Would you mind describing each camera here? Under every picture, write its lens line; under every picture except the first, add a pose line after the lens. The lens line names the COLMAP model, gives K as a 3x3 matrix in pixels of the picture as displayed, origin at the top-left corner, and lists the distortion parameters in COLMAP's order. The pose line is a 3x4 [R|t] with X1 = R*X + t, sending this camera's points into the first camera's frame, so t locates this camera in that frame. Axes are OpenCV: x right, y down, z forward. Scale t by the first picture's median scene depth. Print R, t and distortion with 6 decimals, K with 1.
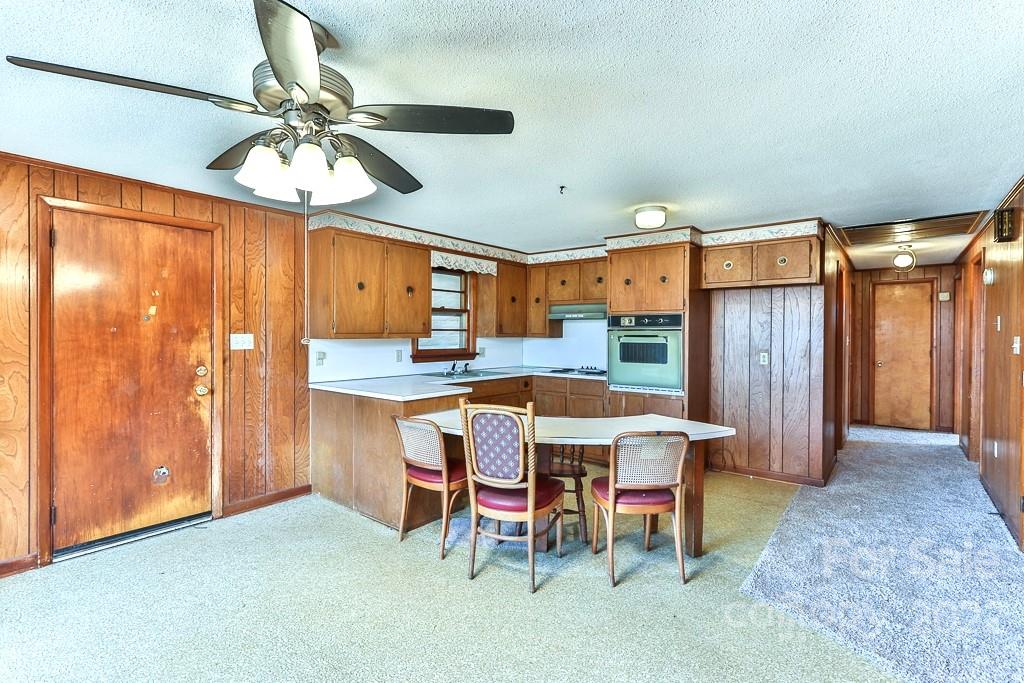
lens RADIAL K [[483.5, 0, 512.1], [0, 483.5, 336.4], [0, 0, 1]] dist [0.001029, 0.000218]
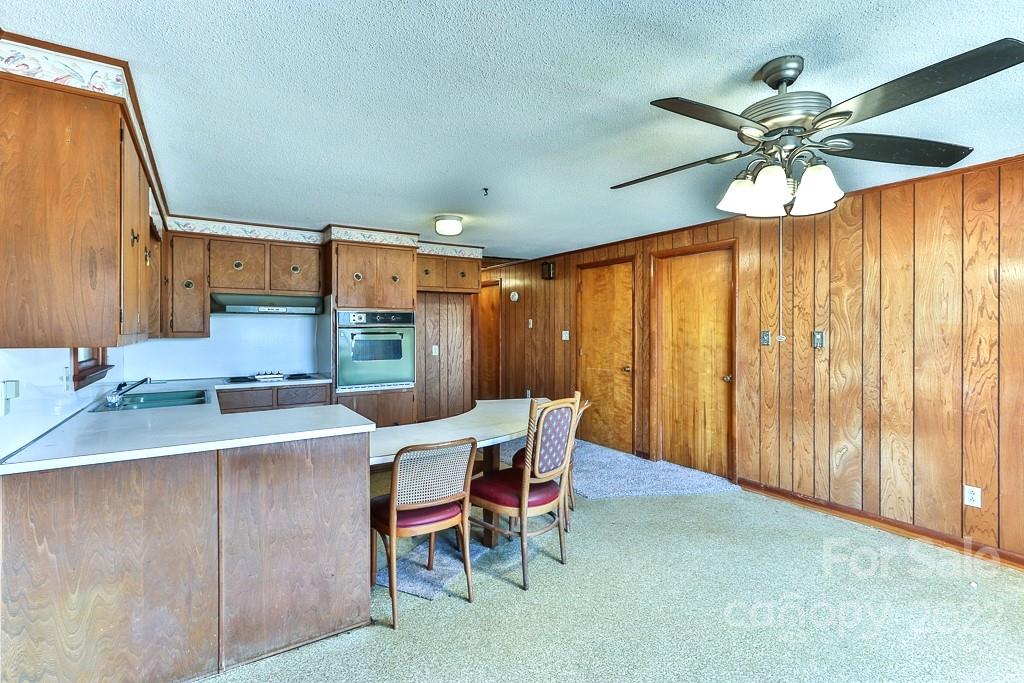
lens RADIAL K [[472.7, 0, 514.2], [0, 472.7, 332.3], [0, 0, 1]] dist [-0.002202, 0.000309]
pose [[0.316298, -0.009841, 0.948609, -0.573702], [0.012487, 0.999903, 0.006210, -0.005280], [-0.948578, 0.009881, 0.316390, 0.430055]]
